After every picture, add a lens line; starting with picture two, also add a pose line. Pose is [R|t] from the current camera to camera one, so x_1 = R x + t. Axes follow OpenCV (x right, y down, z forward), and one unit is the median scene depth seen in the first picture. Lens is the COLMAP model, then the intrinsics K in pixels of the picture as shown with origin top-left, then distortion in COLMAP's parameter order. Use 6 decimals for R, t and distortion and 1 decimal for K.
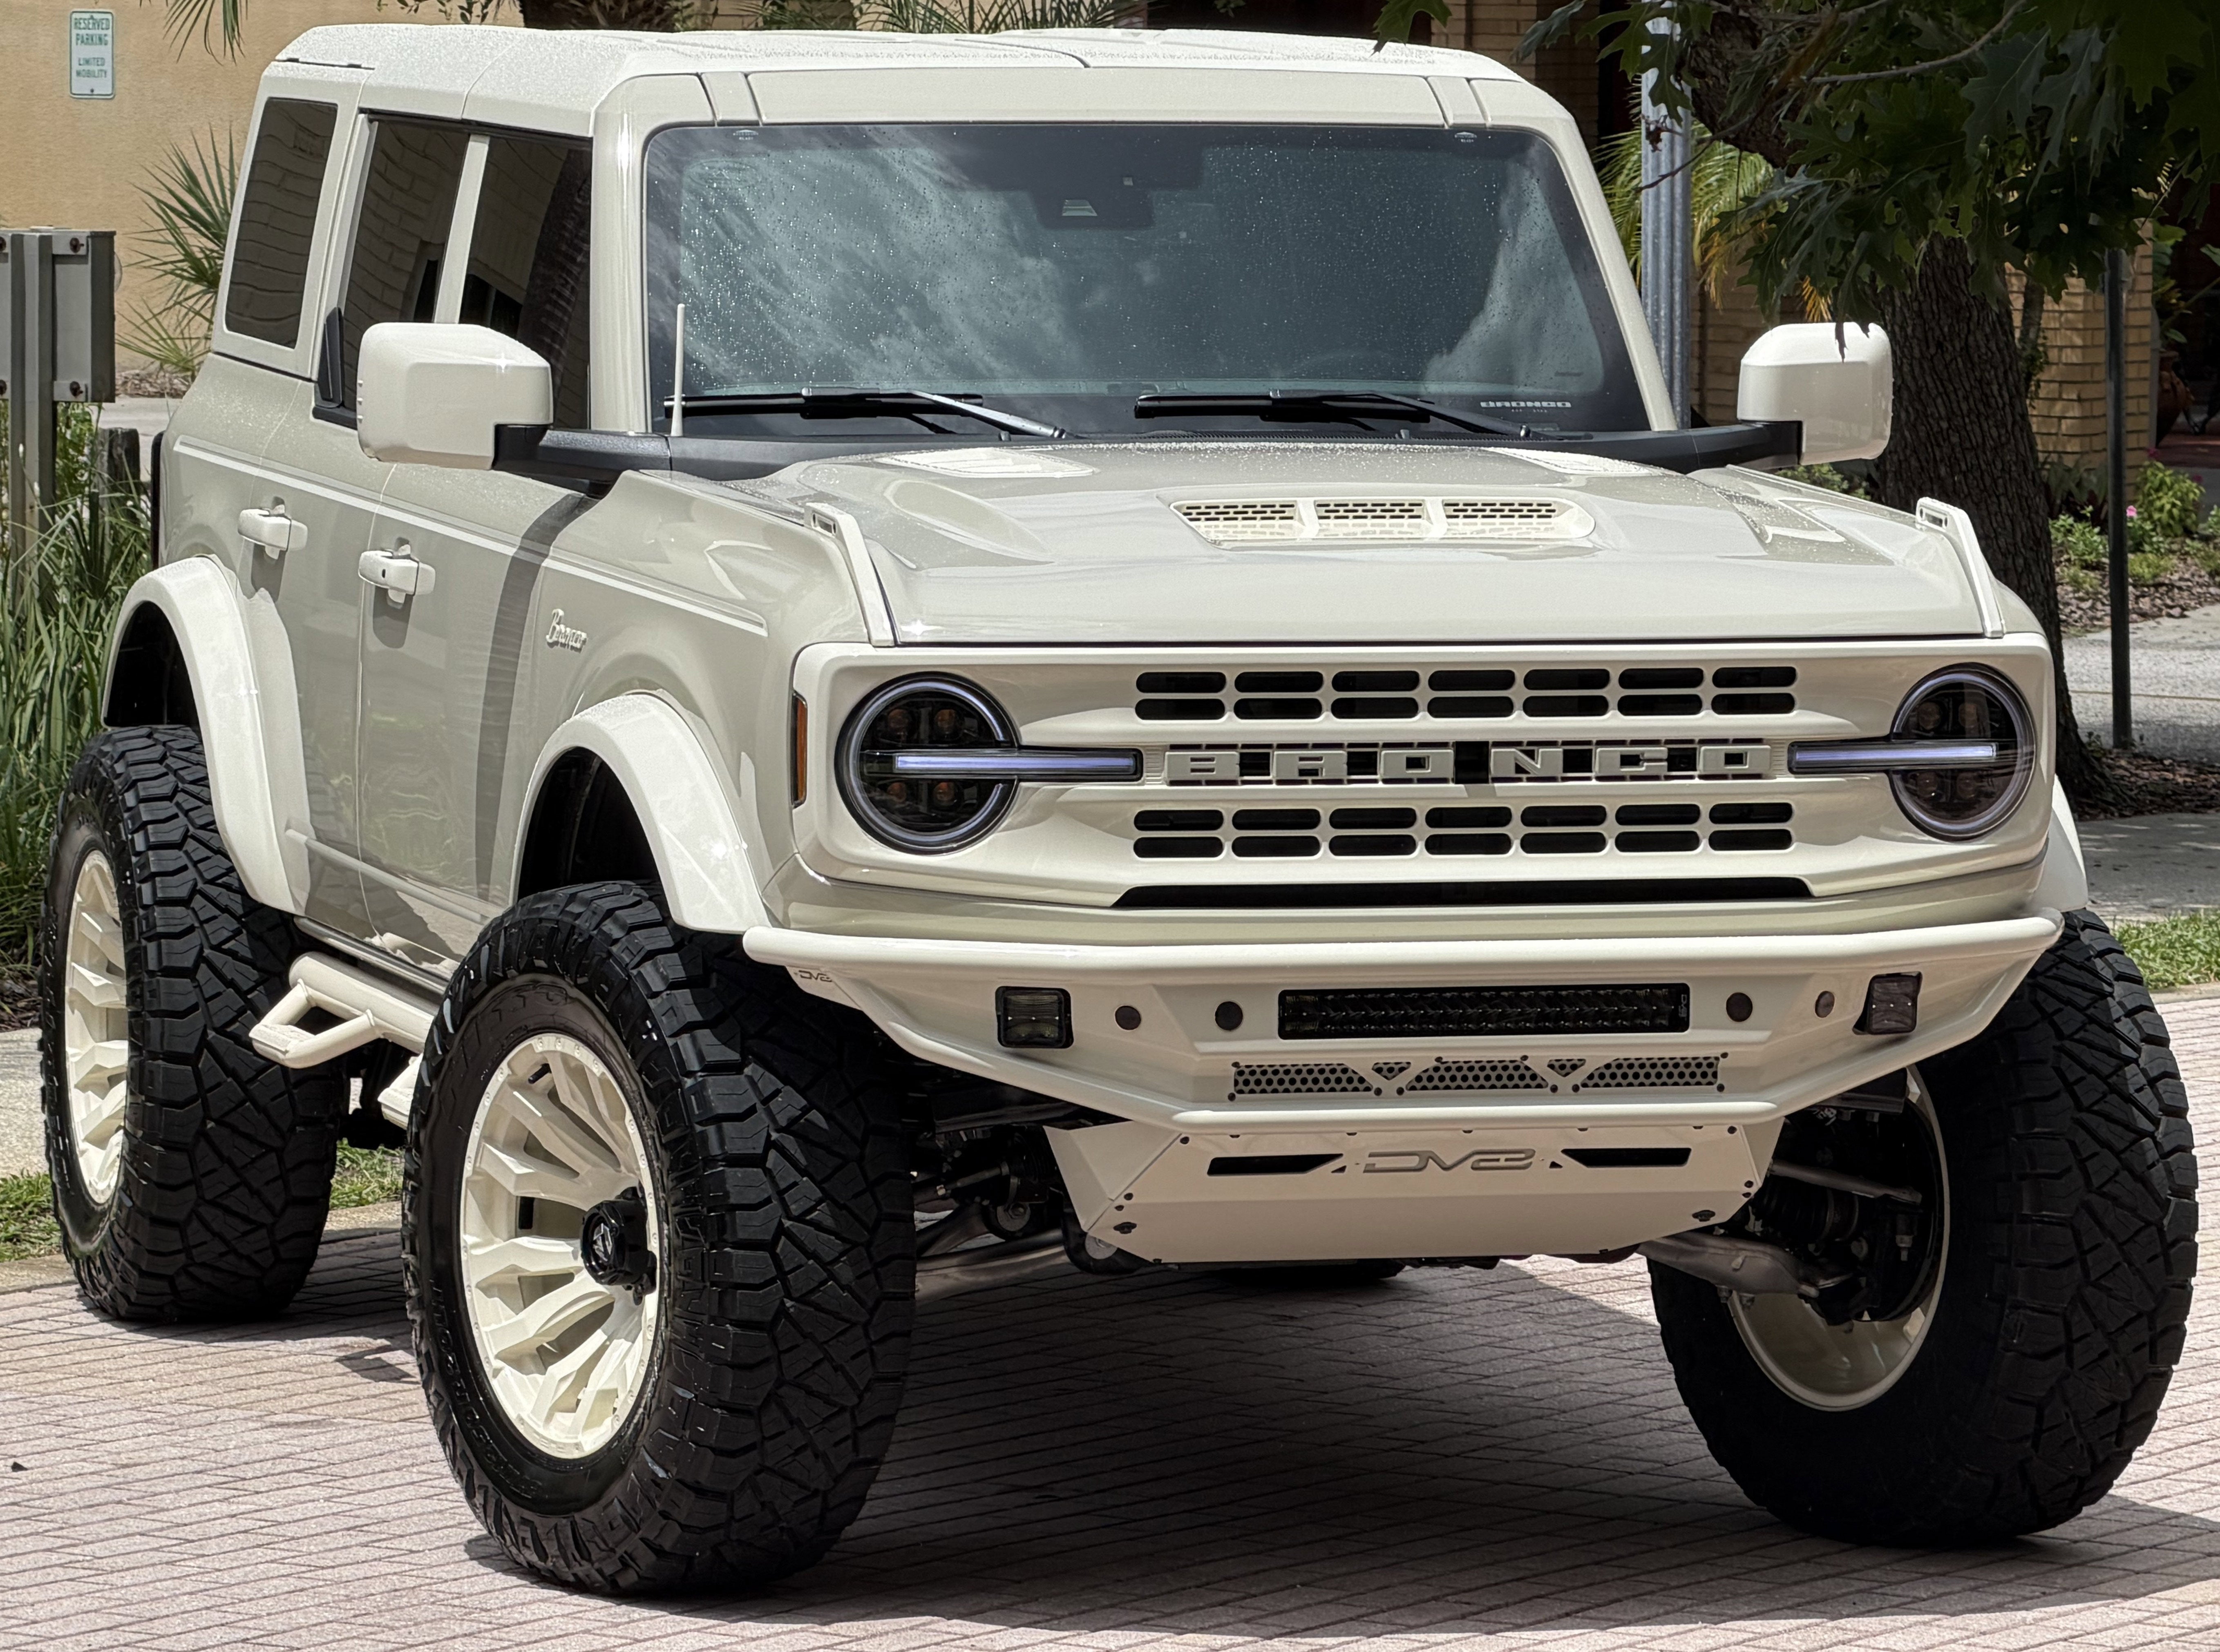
lens RADIAL K [[11535.5, 0, 1119.1], [0, 11535.5, 504.3], [0, 0, 1]] dist [0.225398, -5.736671]
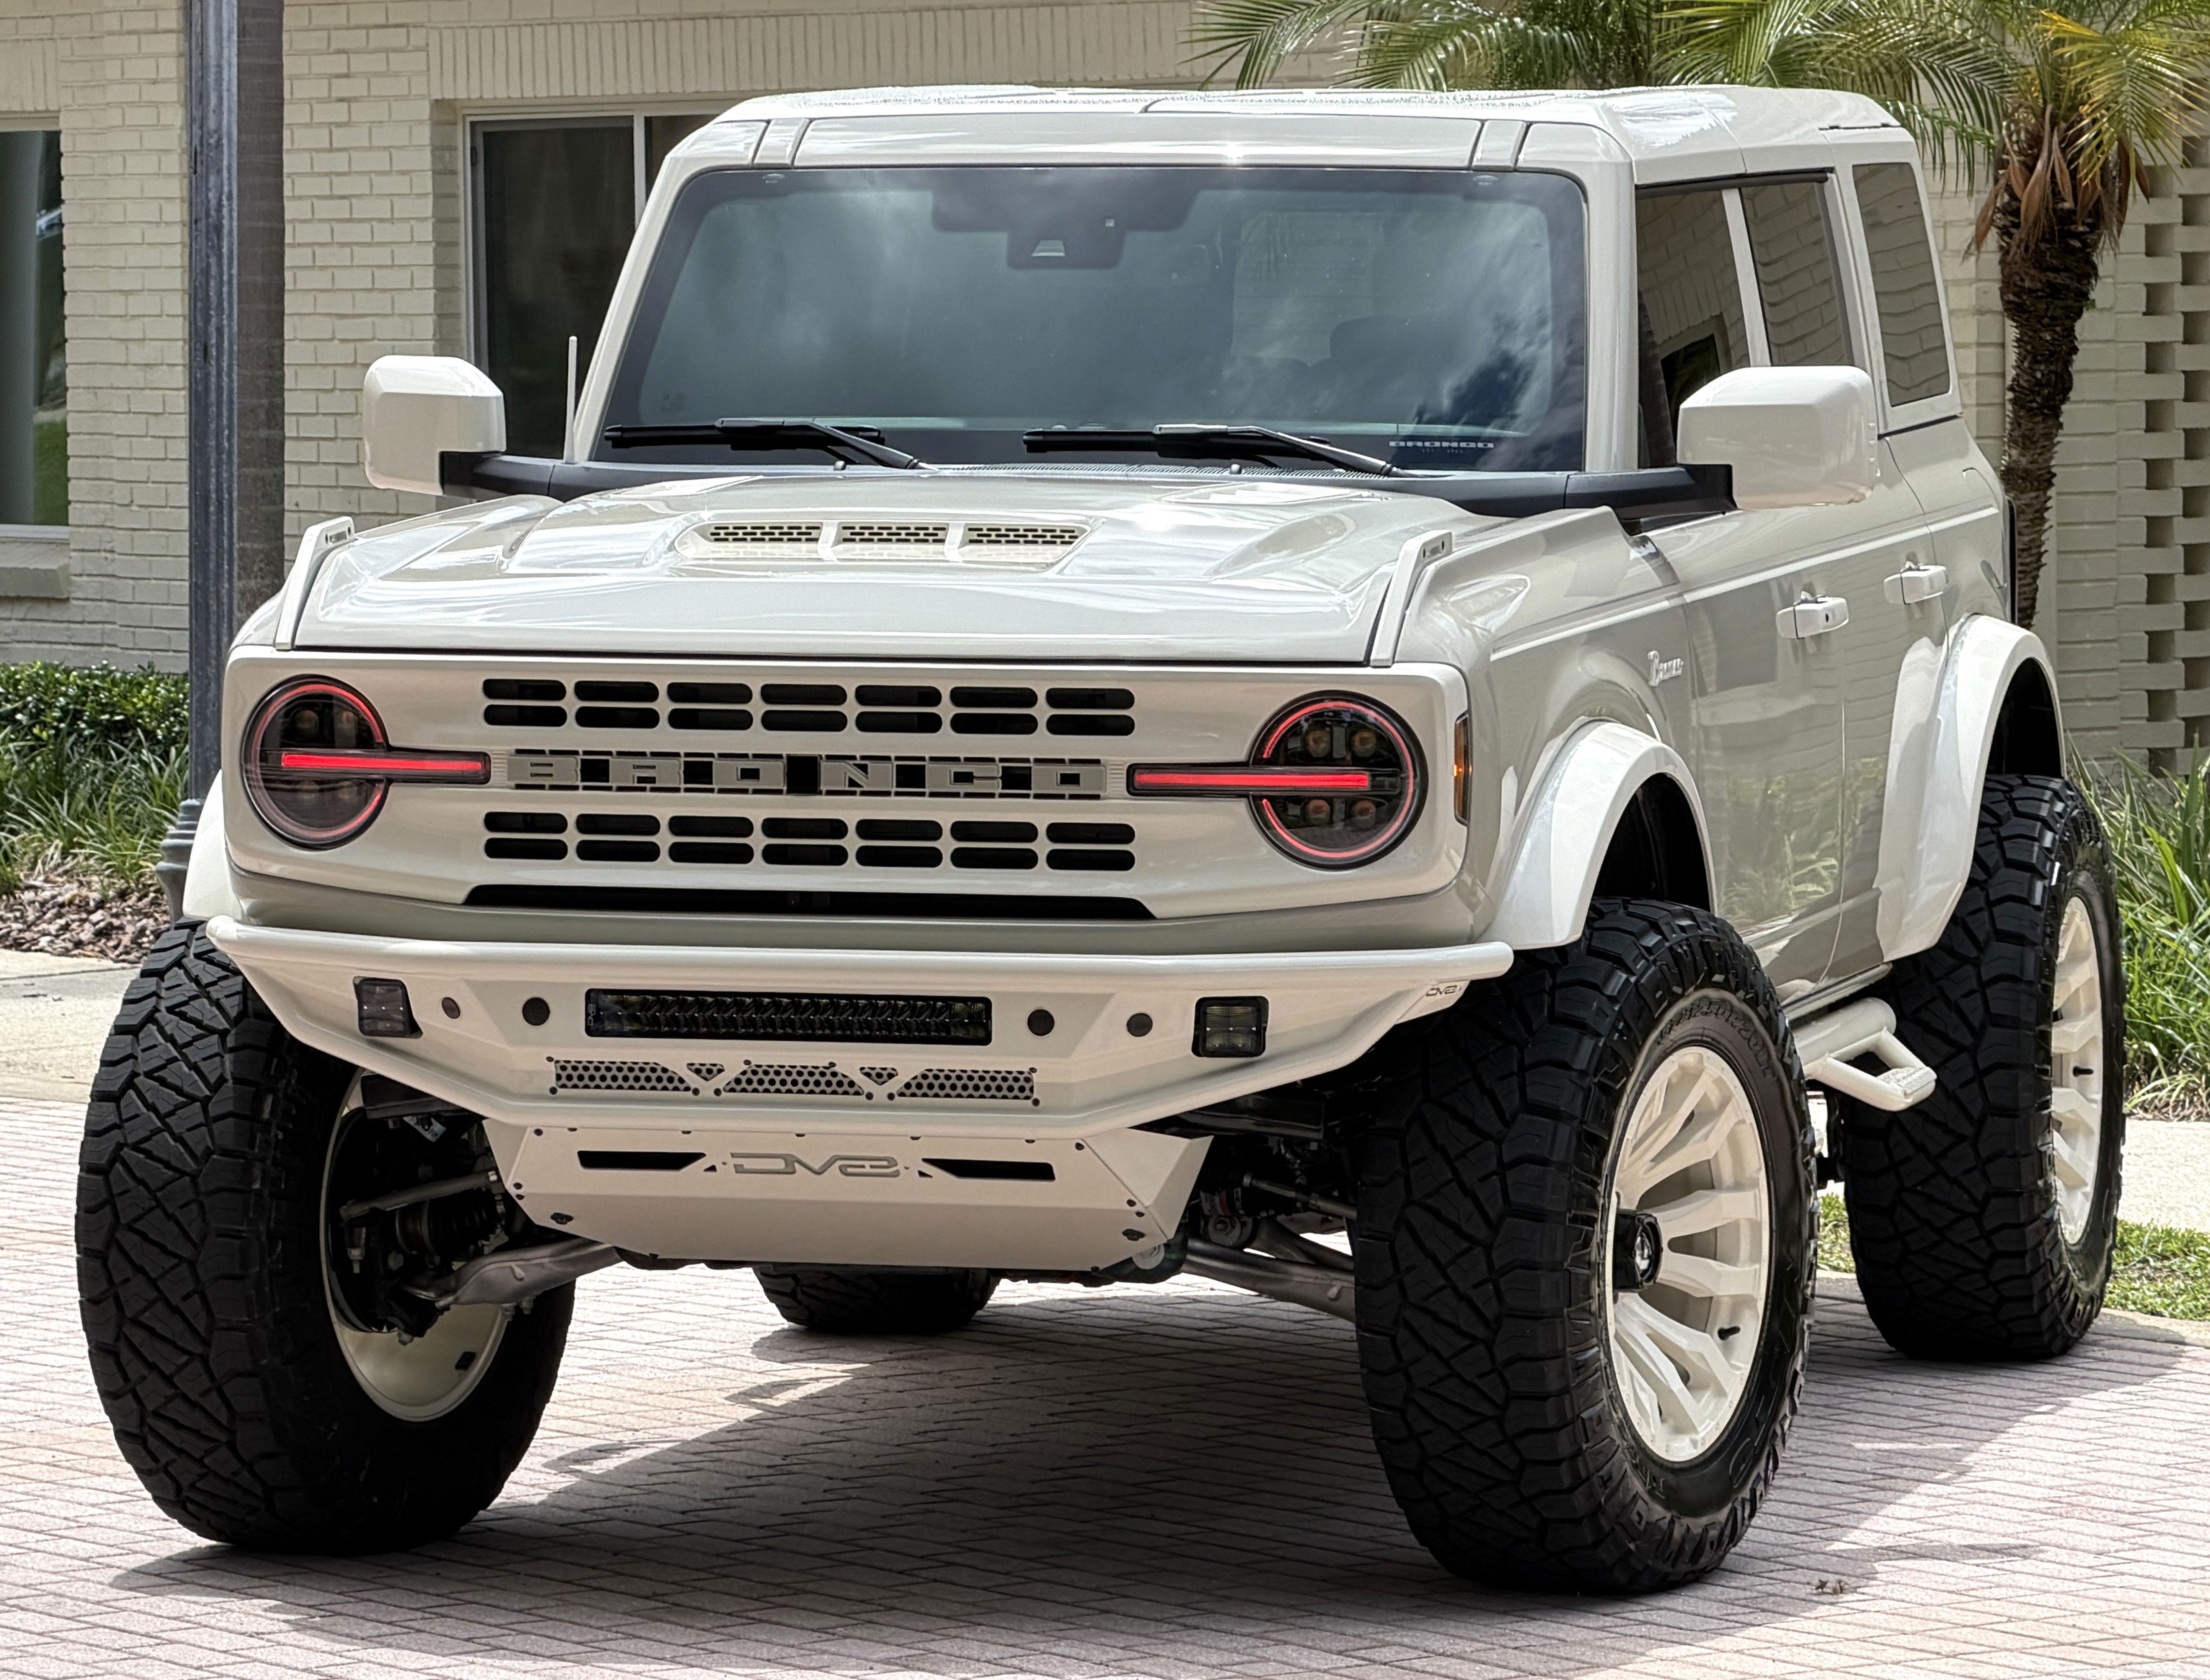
lens RADIAL K [[11619.5, 0, 1106.5], [0, 11619.5, 699.9], [0, 0, 1]] dist [0.308609, -10.140972]
pose [[0.863279, 0.019263, -0.504359, 0.571390], [-0.019371, 0.999800, 0.005030, 0.009982], [0.504355, 0.005428, 0.863479, 0.122117]]
